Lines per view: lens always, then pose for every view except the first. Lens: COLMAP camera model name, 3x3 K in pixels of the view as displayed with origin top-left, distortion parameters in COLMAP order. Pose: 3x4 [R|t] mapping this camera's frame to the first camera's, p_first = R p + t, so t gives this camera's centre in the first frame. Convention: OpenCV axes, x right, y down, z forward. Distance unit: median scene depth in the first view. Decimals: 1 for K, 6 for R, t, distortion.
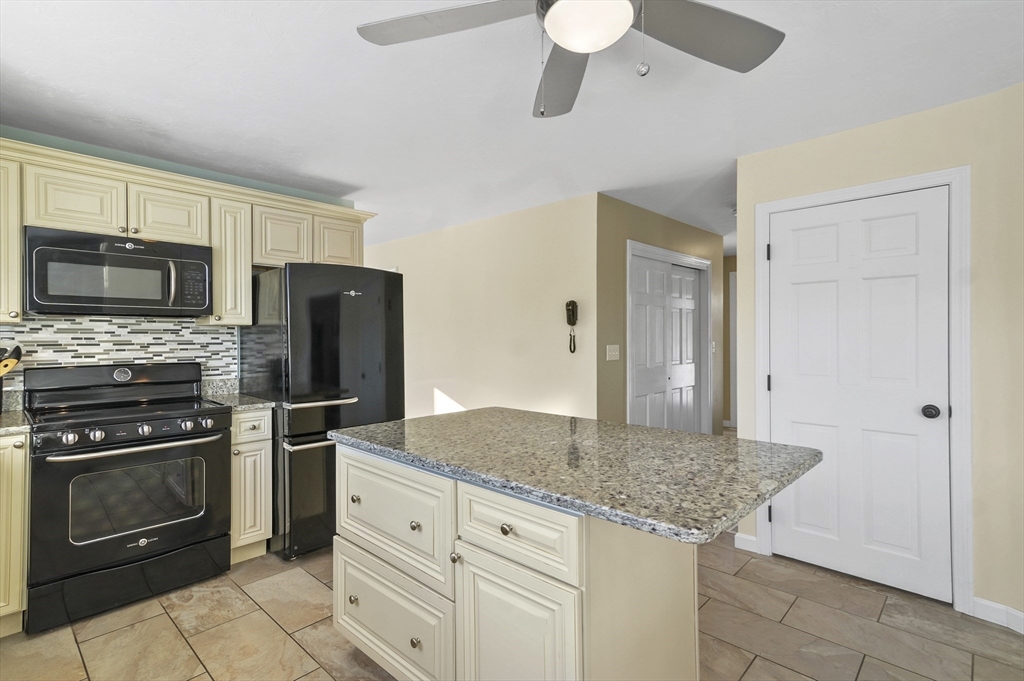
lens RADIAL K [[502.3, 0, 512.3], [0, 502.3, 333.4], [0, 0, 1]] dist [0.033422, -0.000221]
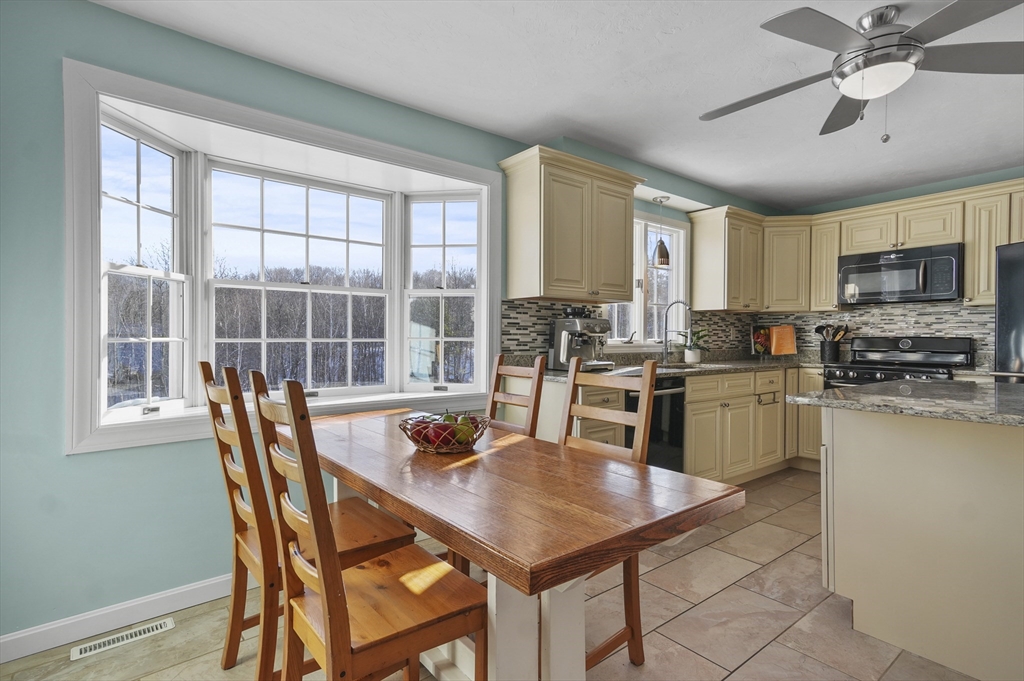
lens RADIAL K [[502.3, 0, 502.3], [0, 502.3, 339.6], [0, 0, 1]] dist [0.033422, -0.000221]
pose [[-0.145656, 0.004612, -0.989325, 0.820450], [0.000669, 0.999989, 0.004563, 0.059980], [0.989335, 0.000003, -0.145658, 0.078704]]
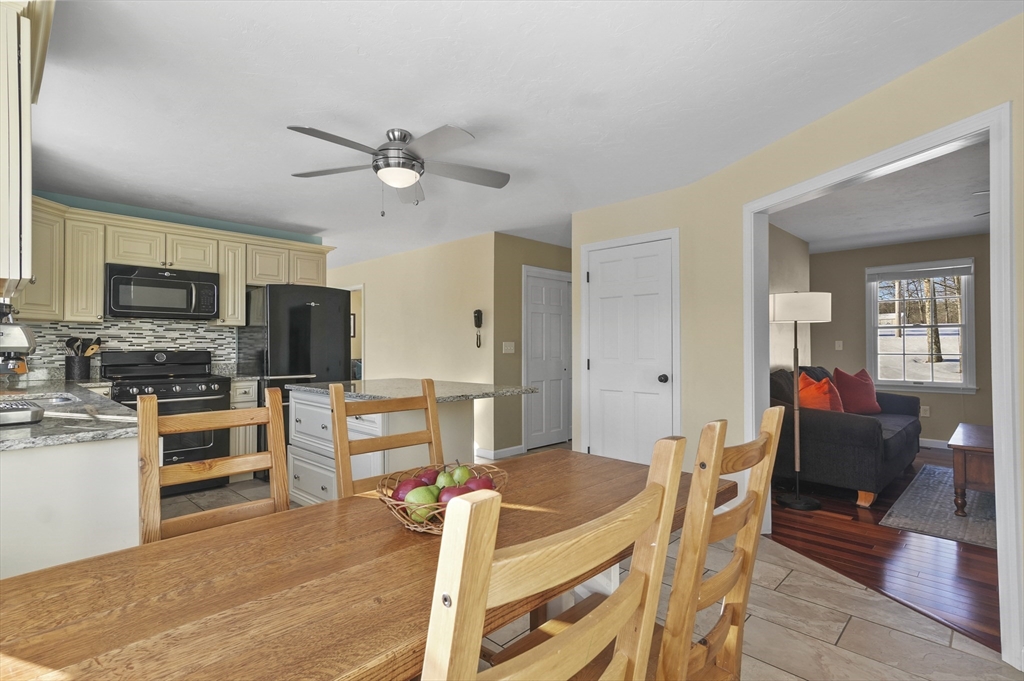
lens RADIAL K [[502.3, 0, 508.6], [0, 502.3, 337.3], [0, 0, 1]] dist [0.033422, -0.000221]
pose [[0.999896, 0.001532, -0.014362, 0.293190], [-0.001738, 0.999895, -0.014365, 0.039694], [0.014339, 0.014389, 0.999794, -0.496700]]
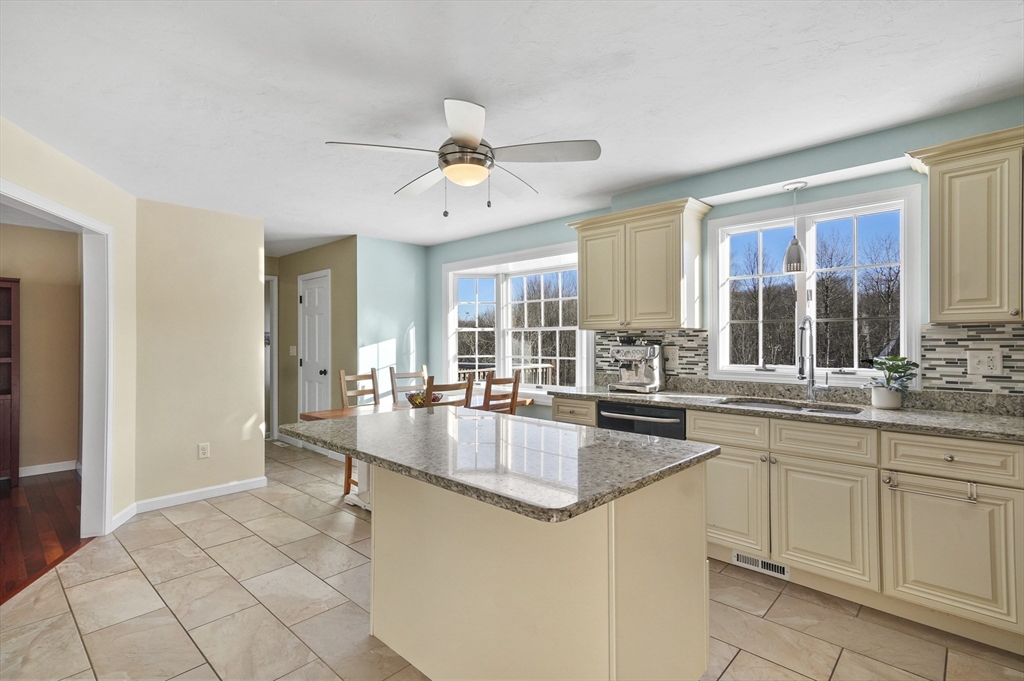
lens RADIAL K [[502.3, 0, 509.3], [0, 502.3, 333.8], [0, 0, 1]] dist [0.033422, -0.000221]
pose [[-0.999704, 0.009510, 0.022400, -0.042365], [0.009157, 0.999833, -0.015798, 0.006165], [-0.022546, -0.015588, -0.999624, 1.388431]]
